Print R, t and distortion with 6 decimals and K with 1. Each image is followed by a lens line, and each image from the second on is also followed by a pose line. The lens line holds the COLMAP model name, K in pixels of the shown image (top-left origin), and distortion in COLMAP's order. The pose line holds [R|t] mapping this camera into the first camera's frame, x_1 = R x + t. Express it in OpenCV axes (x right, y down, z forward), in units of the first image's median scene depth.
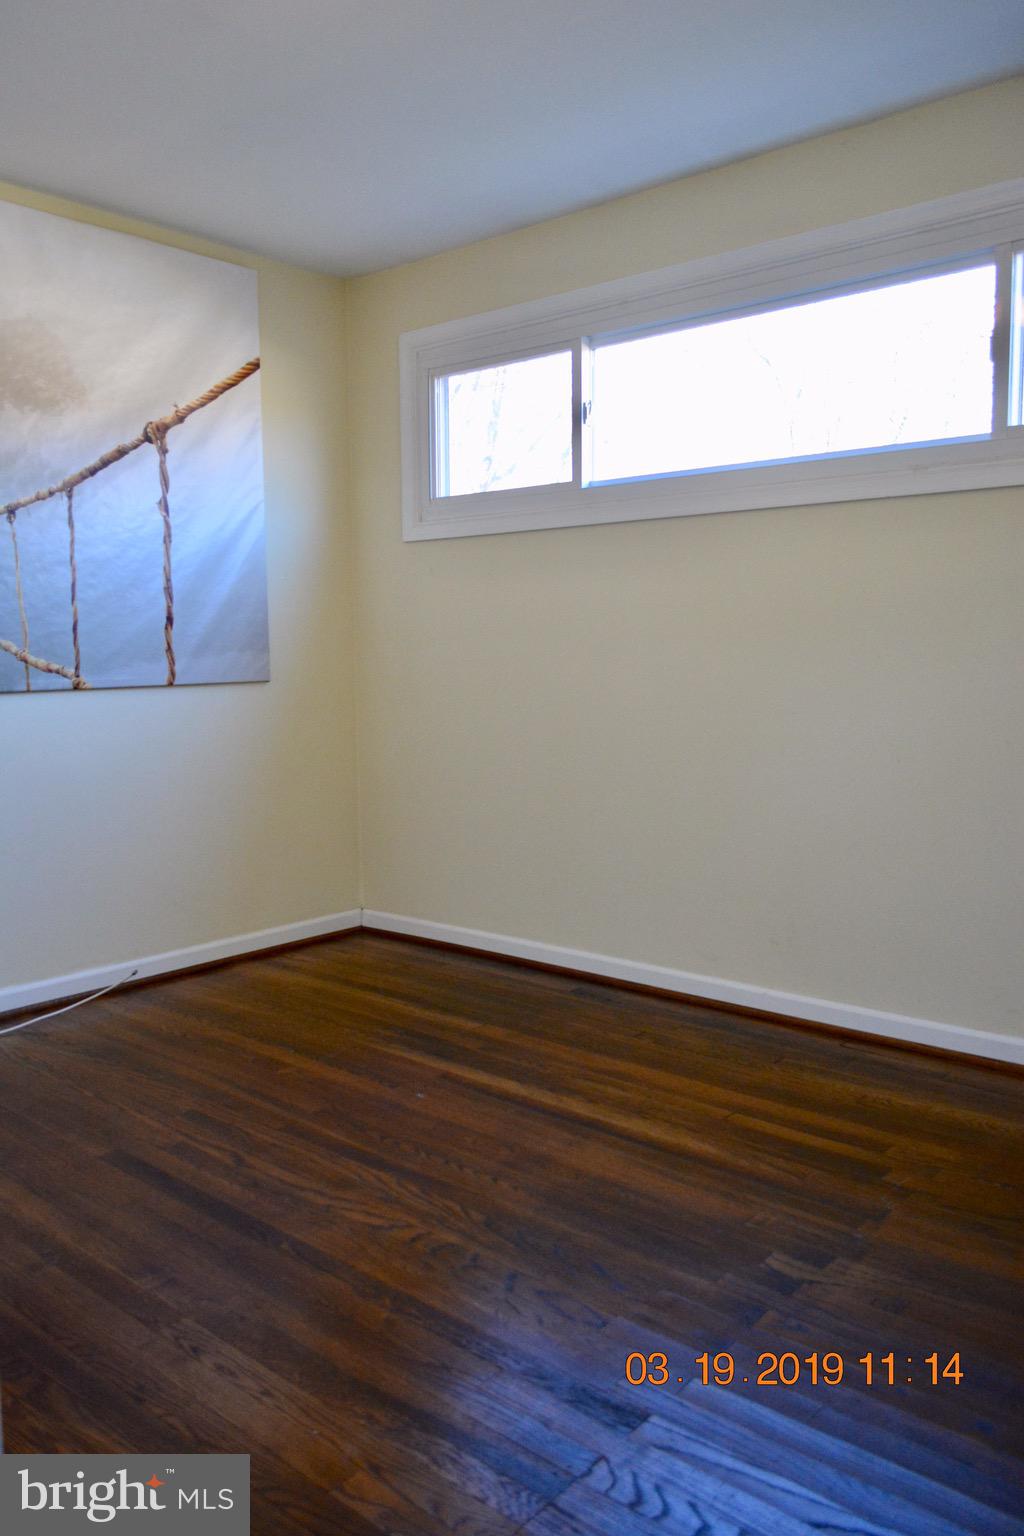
lens RADIAL K [[1207.4, 0, 512.0], [0, 1207.4, 768.0], [0, 0, 1]] dist [-0.015832, 0.000762]
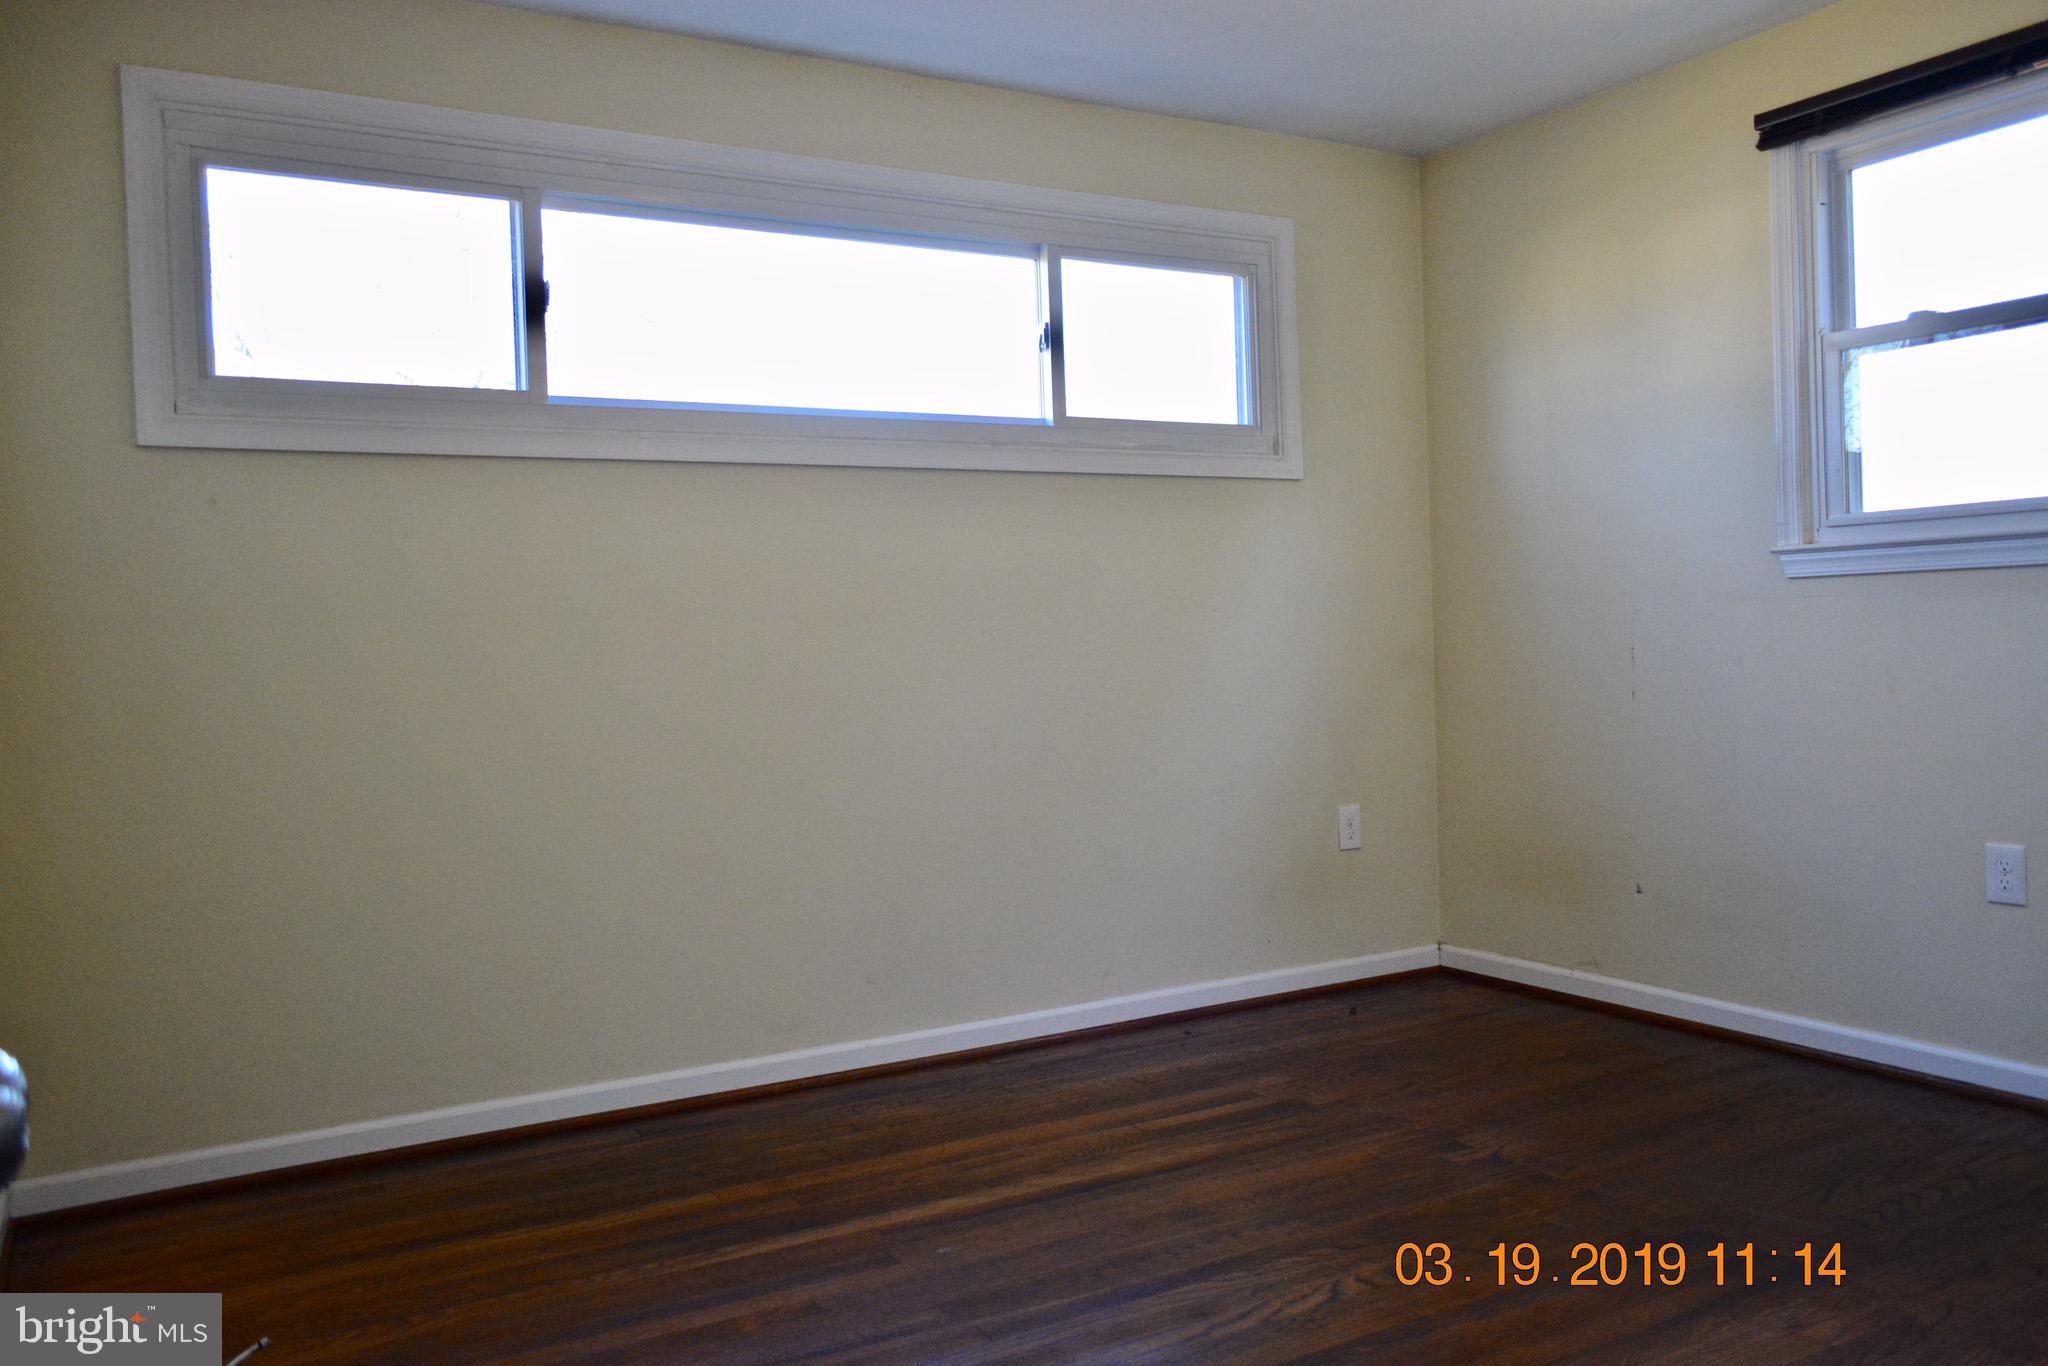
lens RADIAL K [[1601.9, 0, 1024.0], [0, 1601.9, 683.0], [0, 0, 1]] dist [-0.016580, 0.011551]
pose [[0.320133, -0.029010, 0.946928, -0.916174], [0.122890, 0.992358, -0.011144, -0.040316], [-0.939368, 0.119935, 0.321251, 0.602899]]
